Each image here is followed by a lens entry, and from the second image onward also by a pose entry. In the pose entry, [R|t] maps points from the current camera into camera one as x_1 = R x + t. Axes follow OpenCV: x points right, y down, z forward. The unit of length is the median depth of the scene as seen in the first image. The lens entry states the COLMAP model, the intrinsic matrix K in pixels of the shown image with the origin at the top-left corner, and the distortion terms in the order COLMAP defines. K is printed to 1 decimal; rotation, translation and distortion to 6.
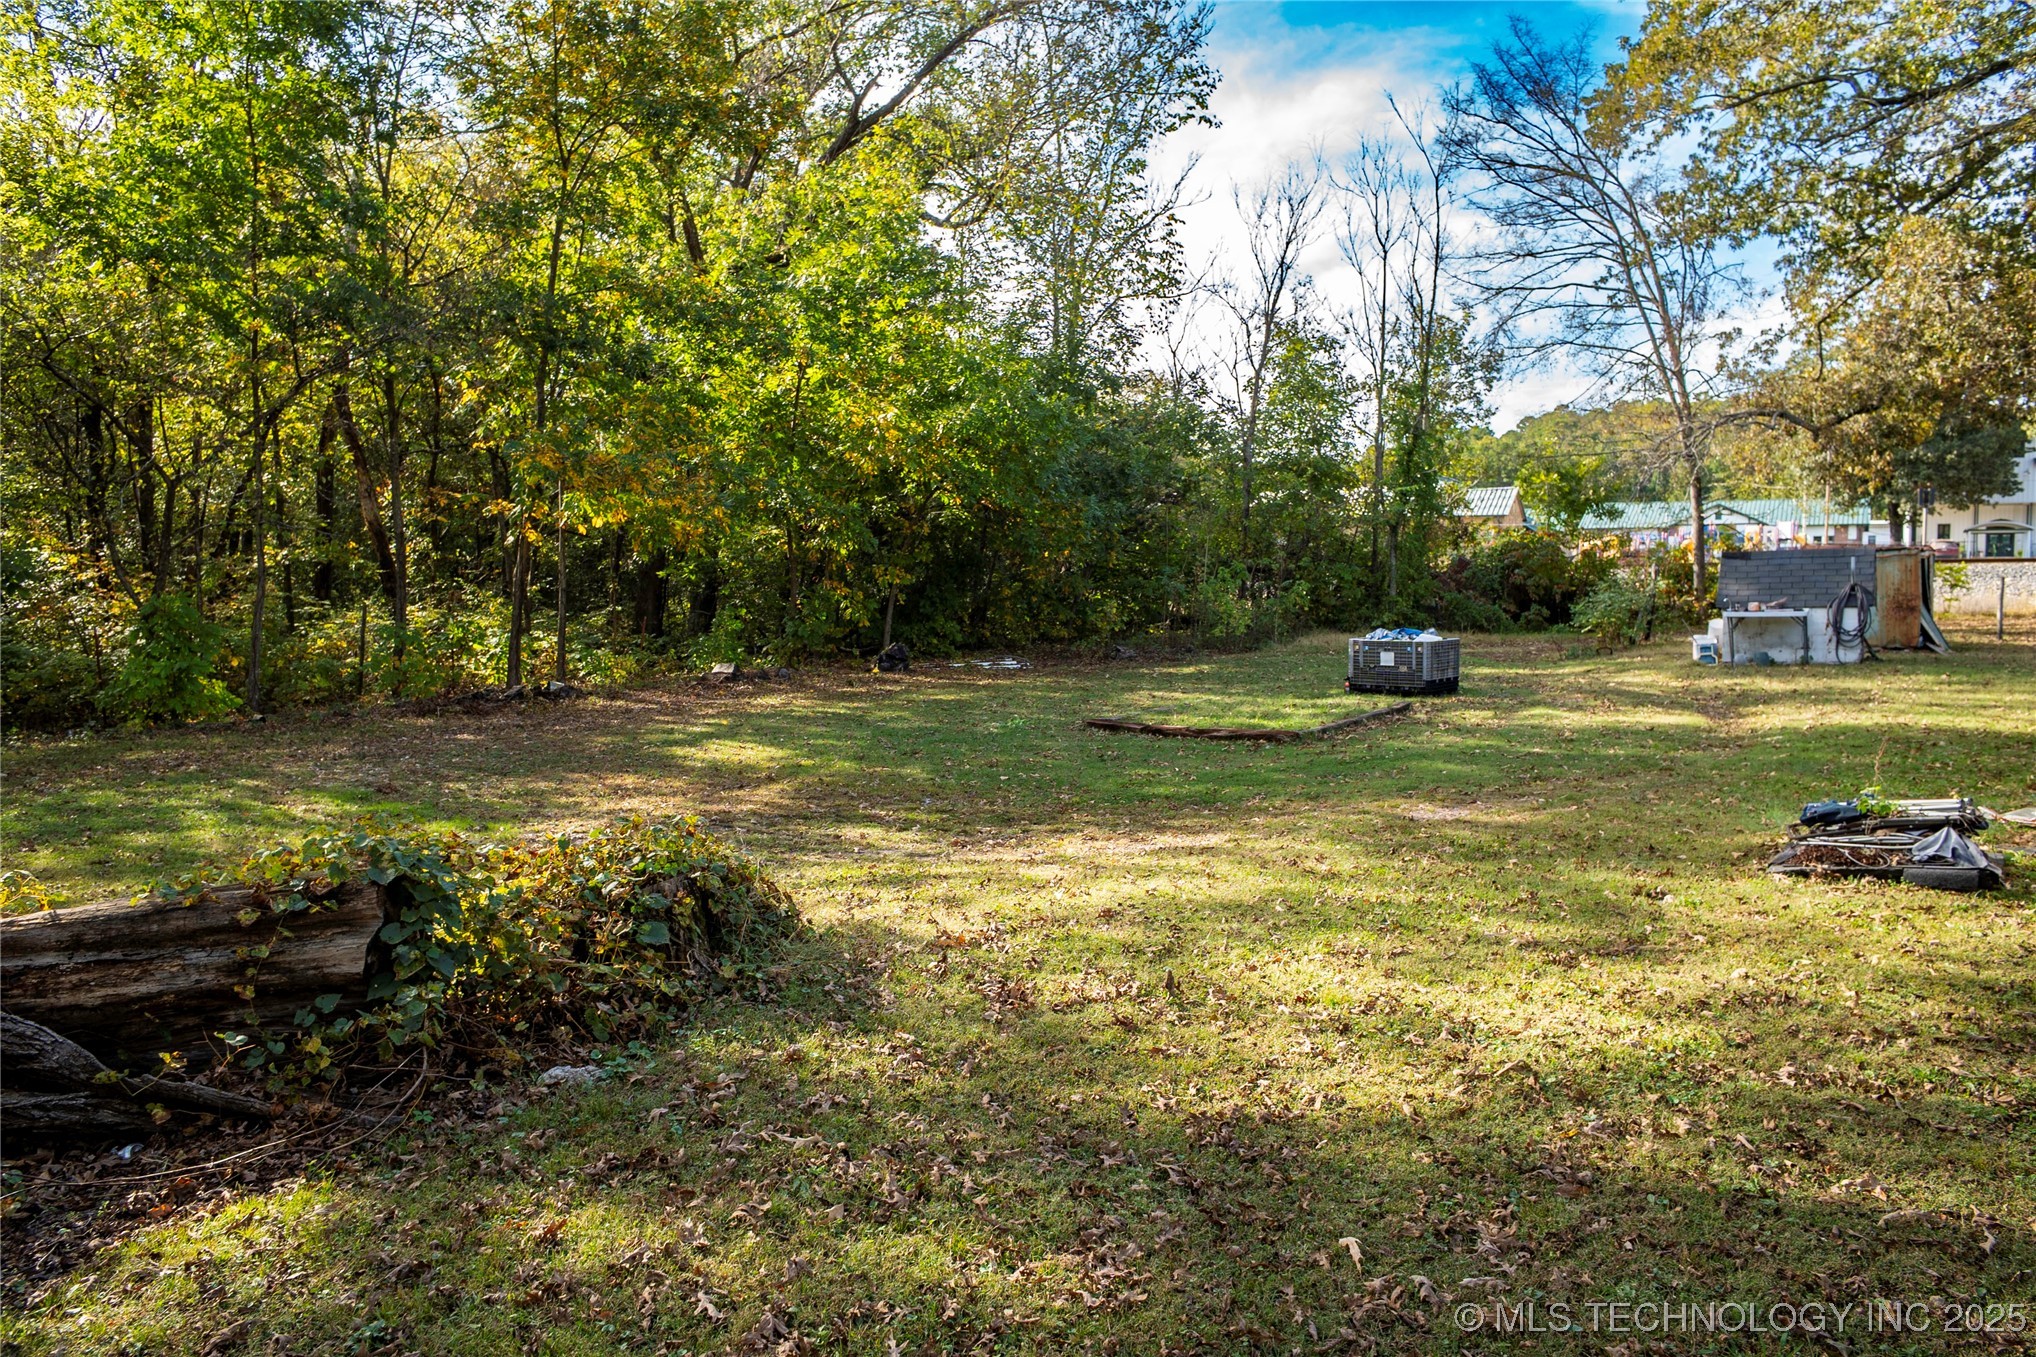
lens RADIAL K [[1425.5, 0, 1014.7], [0, 1425.5, 671.3], [0, 0, 1]] dist [-0.090226, 0.063874]
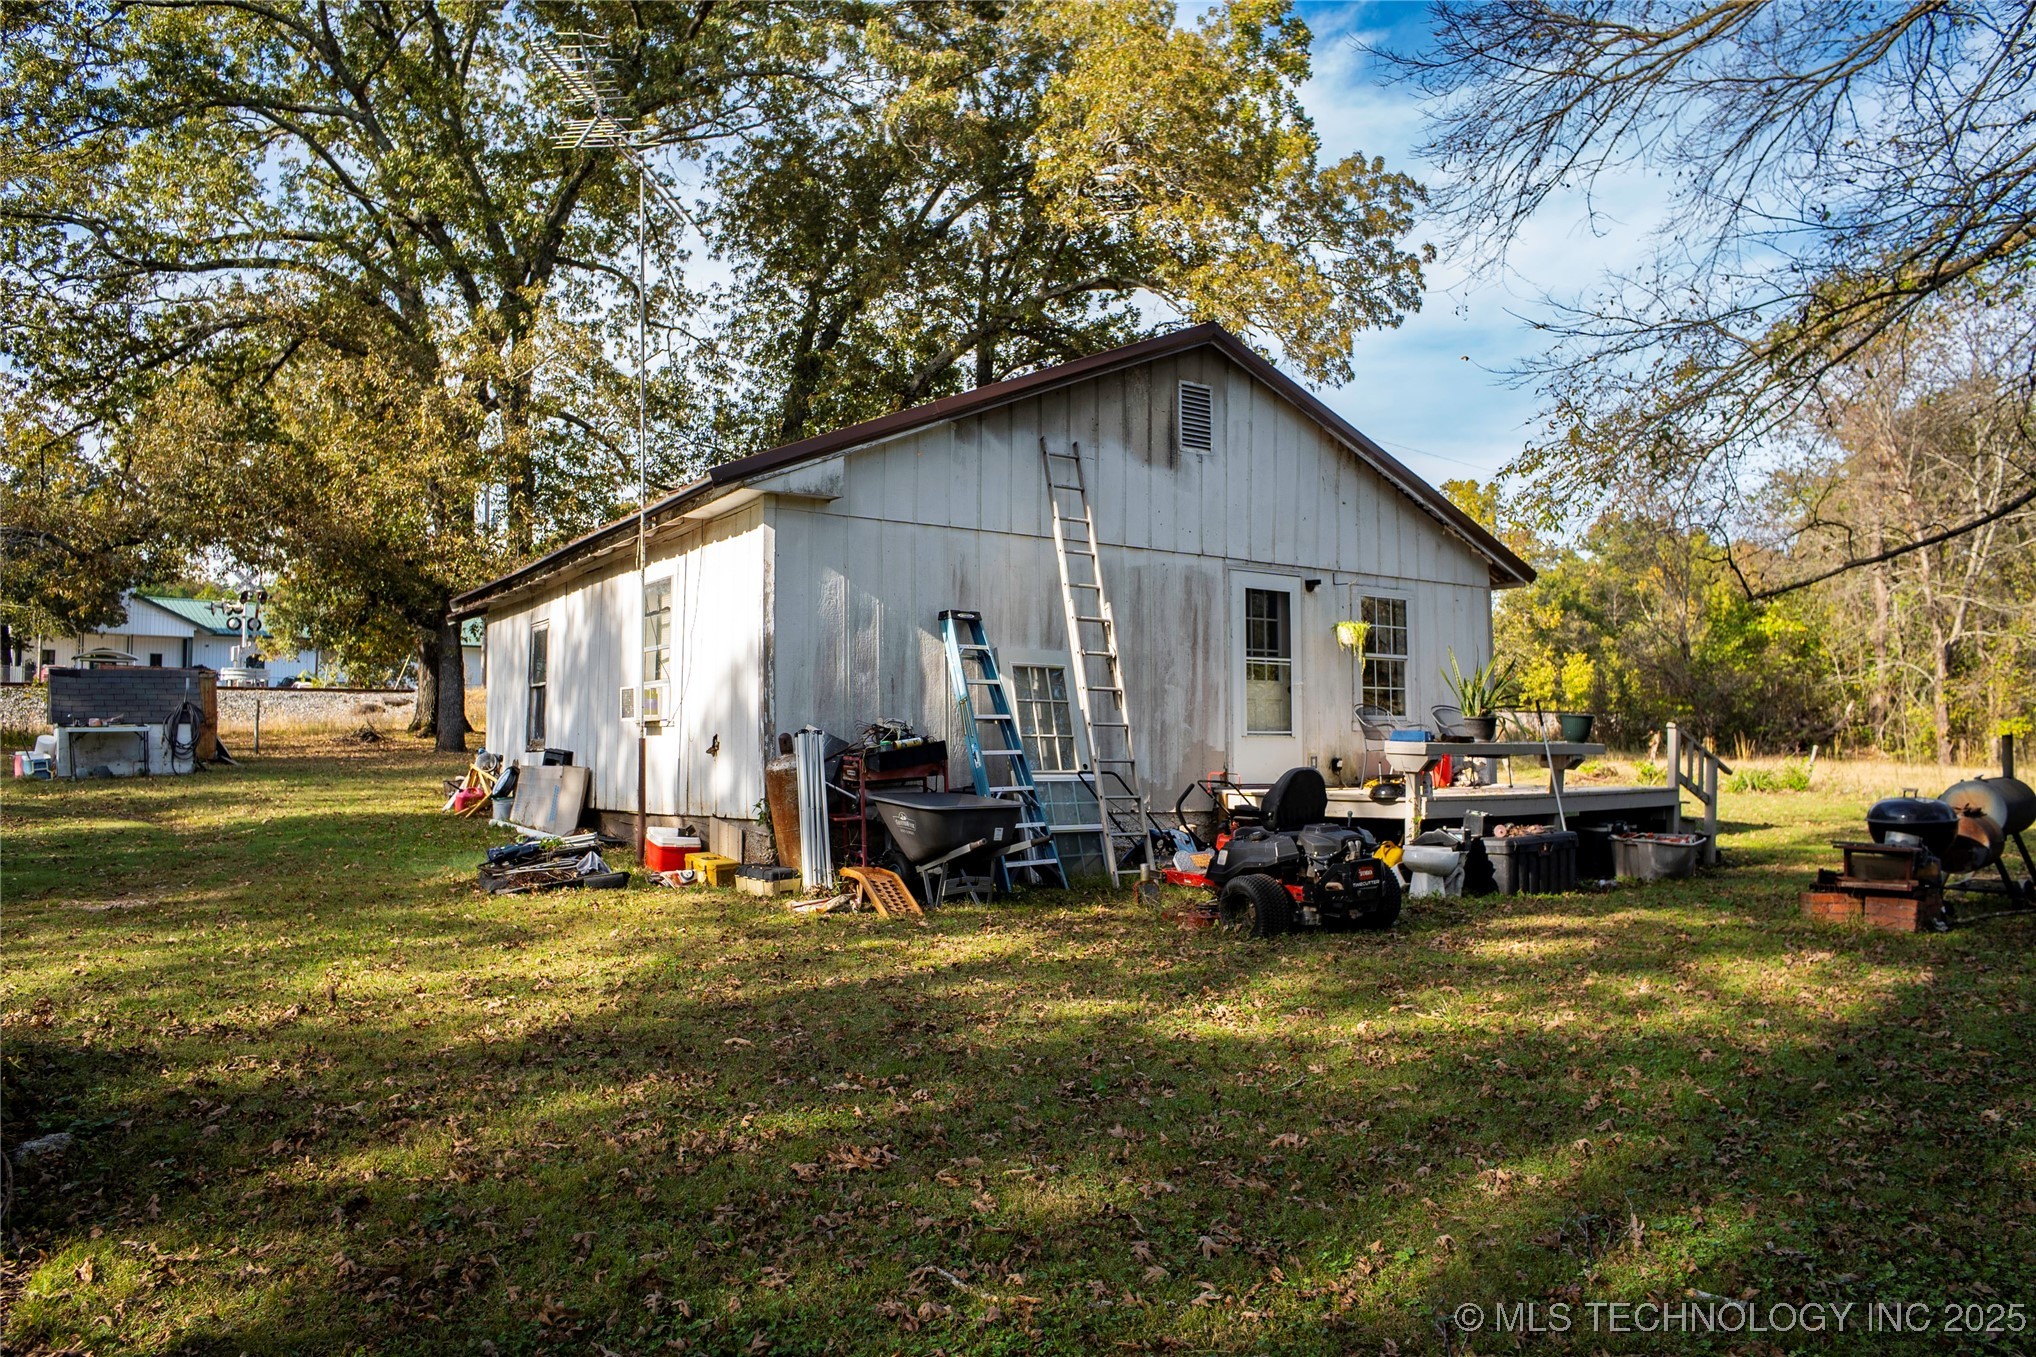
lens RADIAL K [[1425.5, 0, 1014.7], [0, 1425.5, 671.3], [0, 0, 1]] dist [-0.090226, 0.063874]
pose [[0.345936, 0.042232, 0.937307, -0.205613], [0.044141, 0.997148, -0.061220, 0.009461], [-0.937219, 0.062552, 0.343086, 0.001799]]
